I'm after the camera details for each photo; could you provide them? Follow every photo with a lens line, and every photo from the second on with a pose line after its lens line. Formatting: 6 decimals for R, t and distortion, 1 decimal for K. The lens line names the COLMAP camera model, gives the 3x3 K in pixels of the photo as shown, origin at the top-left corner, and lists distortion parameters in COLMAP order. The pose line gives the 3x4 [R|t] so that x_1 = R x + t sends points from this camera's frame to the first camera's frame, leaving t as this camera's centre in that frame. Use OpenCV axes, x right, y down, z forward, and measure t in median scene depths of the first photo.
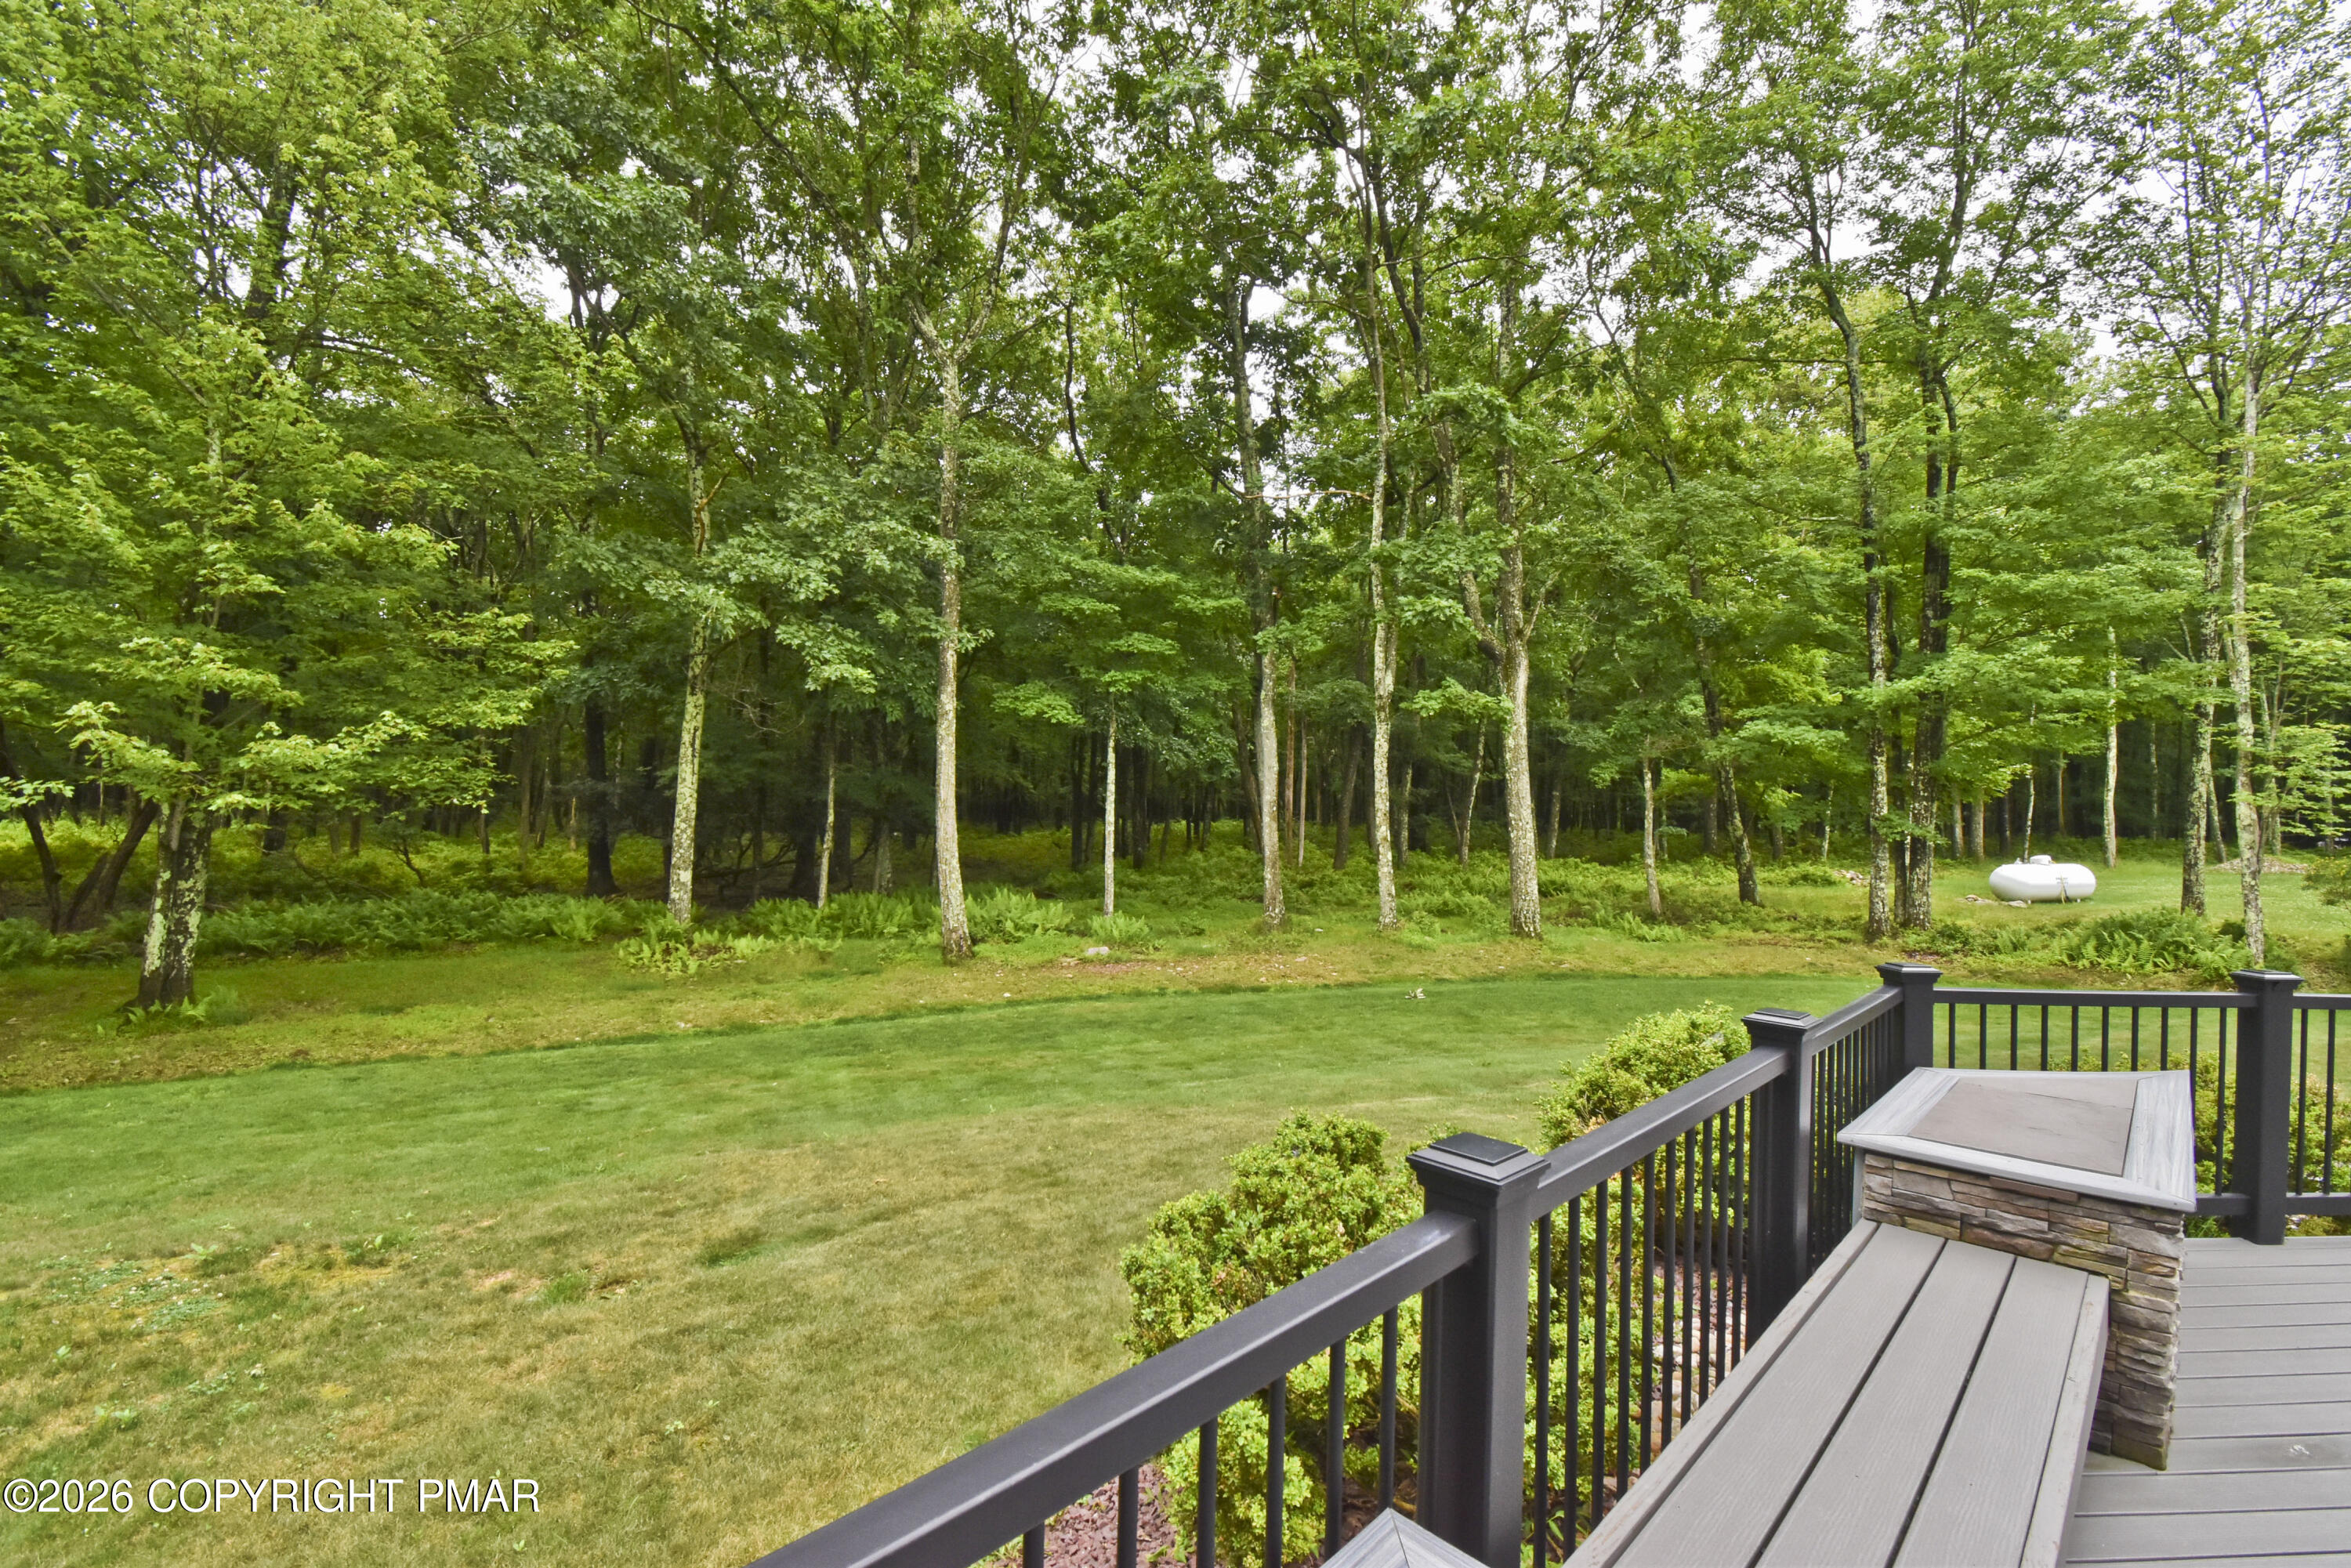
lens RADIAL K [[1042.9, 0, 1177.5], [0, 1042.9, 797.5], [0, 0, 1]] dist [0.019047, -0.024617]
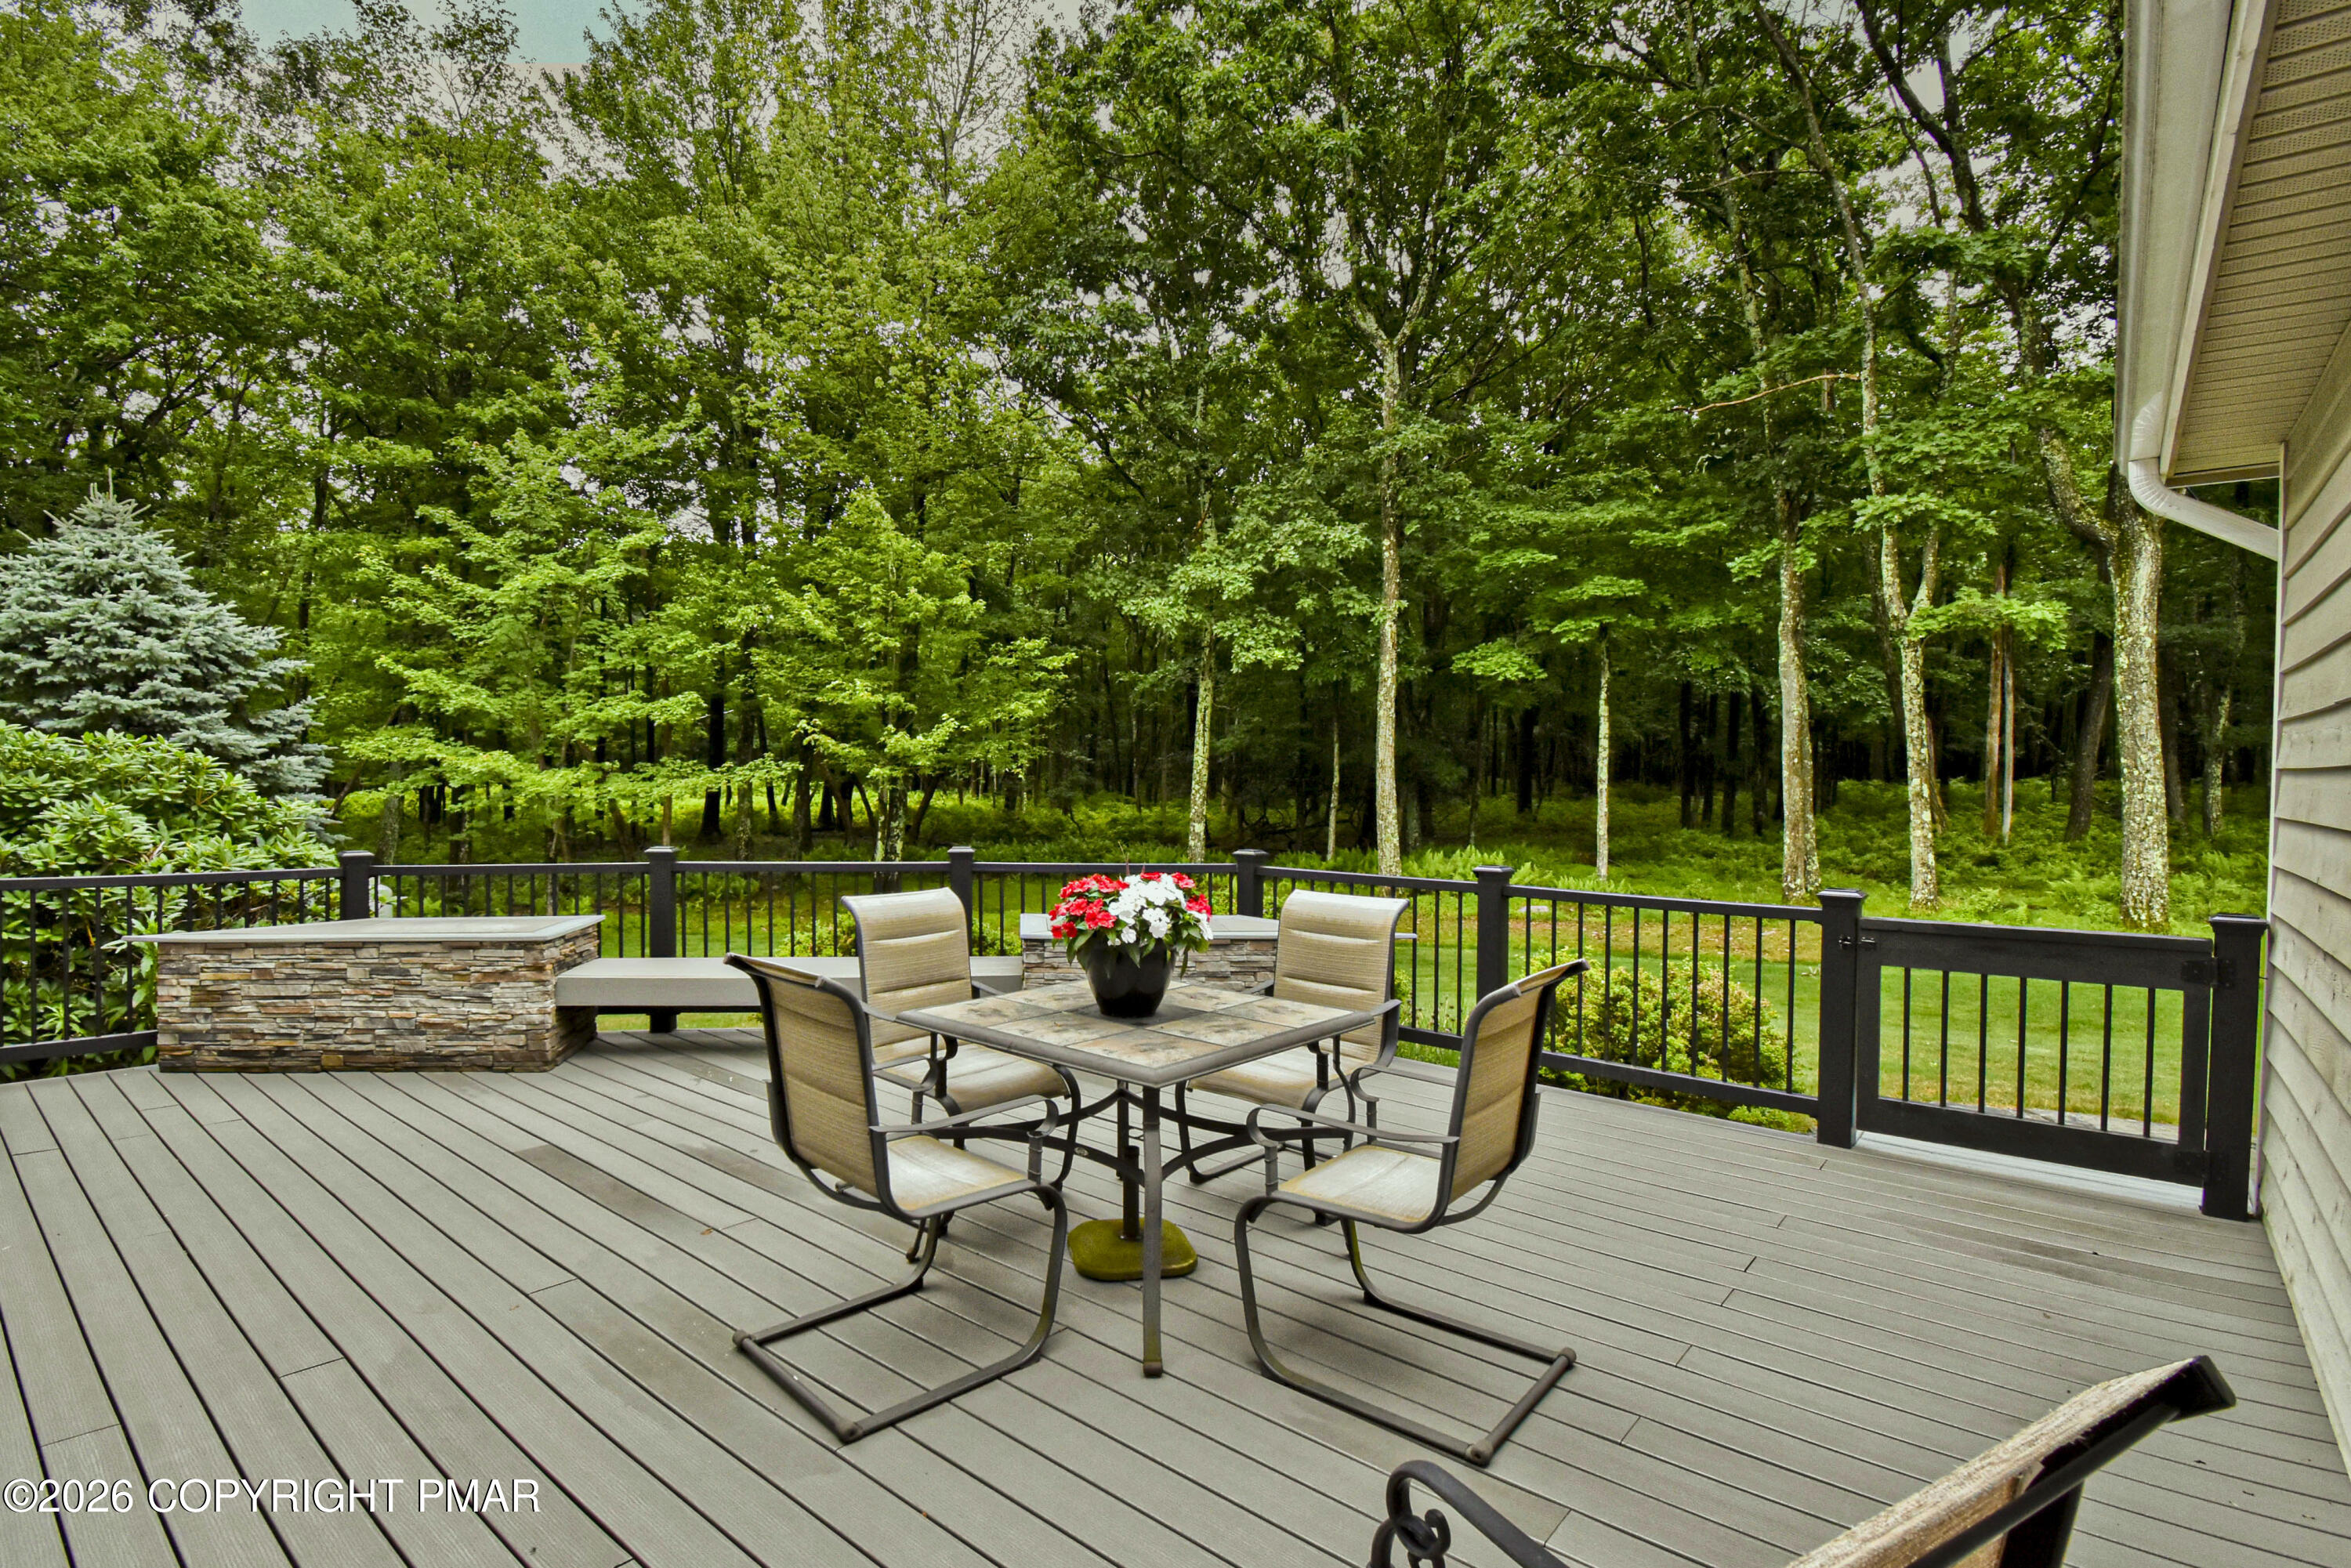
lens RADIAL K [[1130.2, 0, 1074.3], [0, 1130.2, 801.7], [0, 0, 1]] dist [0.019734, -0.029122]
pose [[0.725676, -0.001771, -0.688035, 0.325203], [0.024431, 0.999432, 0.023195, 0.008898], [0.687603, -0.033641, 0.725307, -0.068720]]
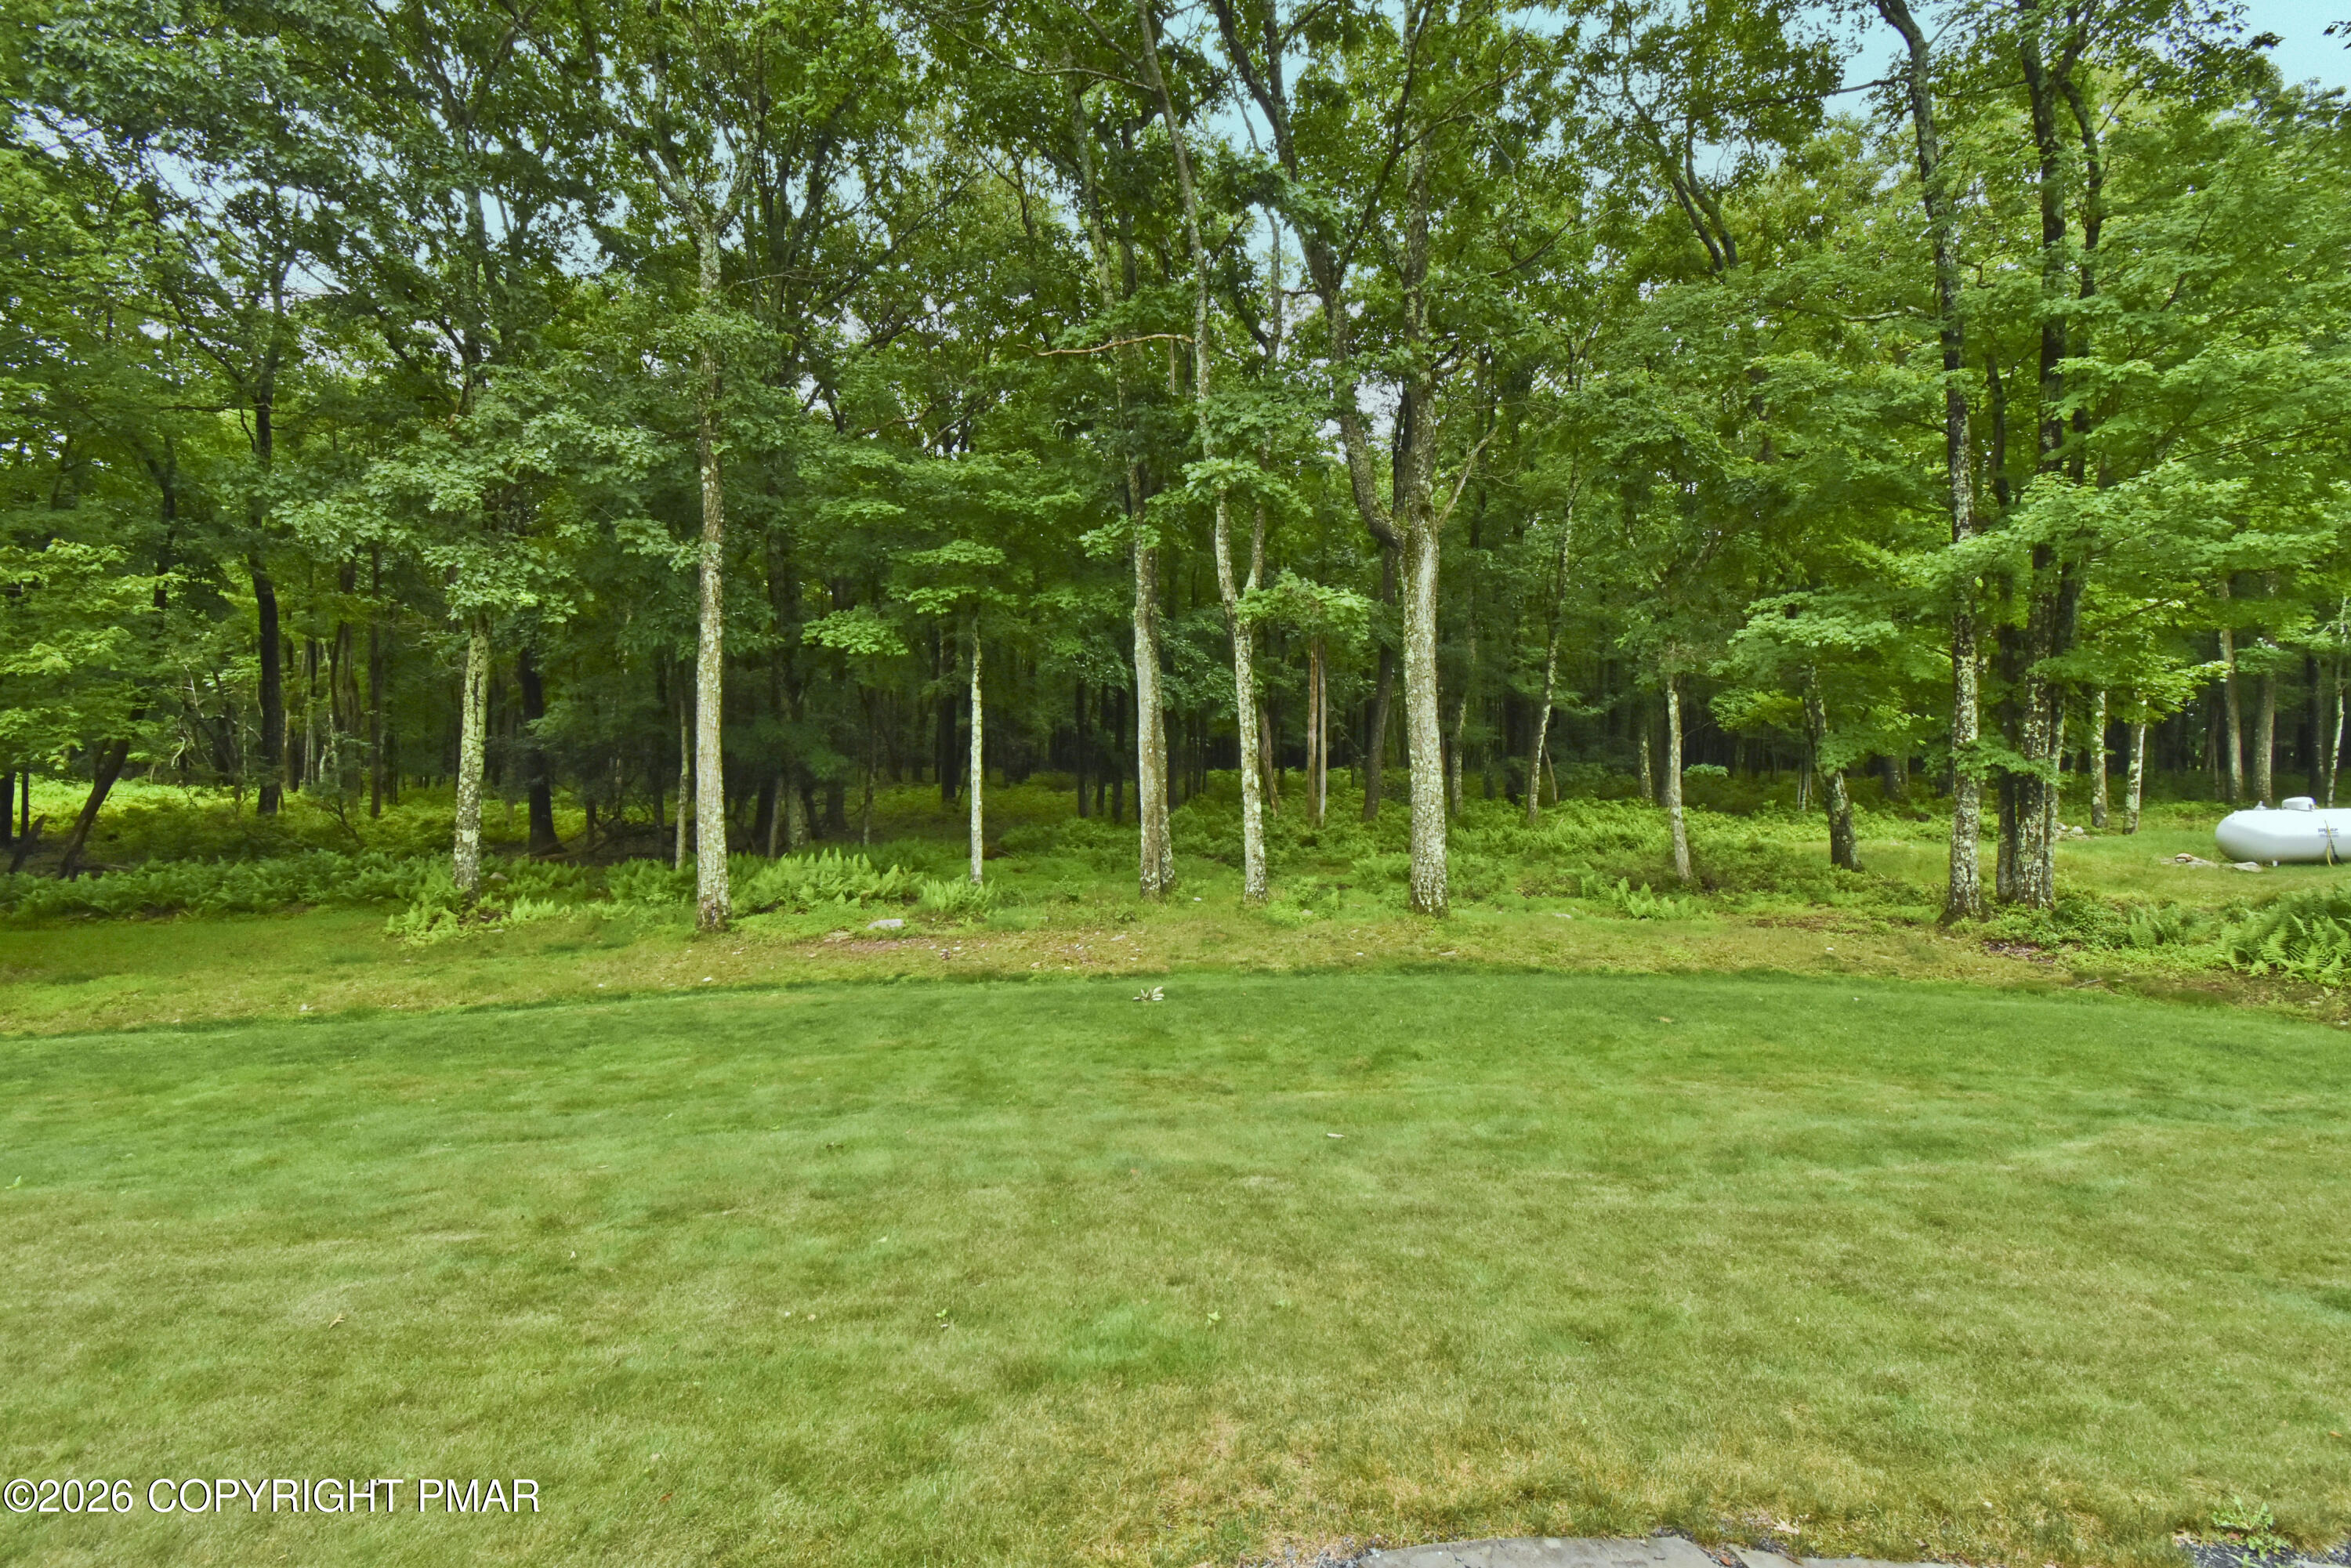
lens RADIAL K [[1042.9, 0, 1177.5], [0, 1042.9, 797.5], [0, 0, 1]] dist [0.019047, -0.024617]
pose [[0.978486, -0.011201, -0.206008, 0.306378], [0.020641, 0.998830, 0.043733, 0.012757], [0.205277, -0.047044, 0.977573, 0.220091]]
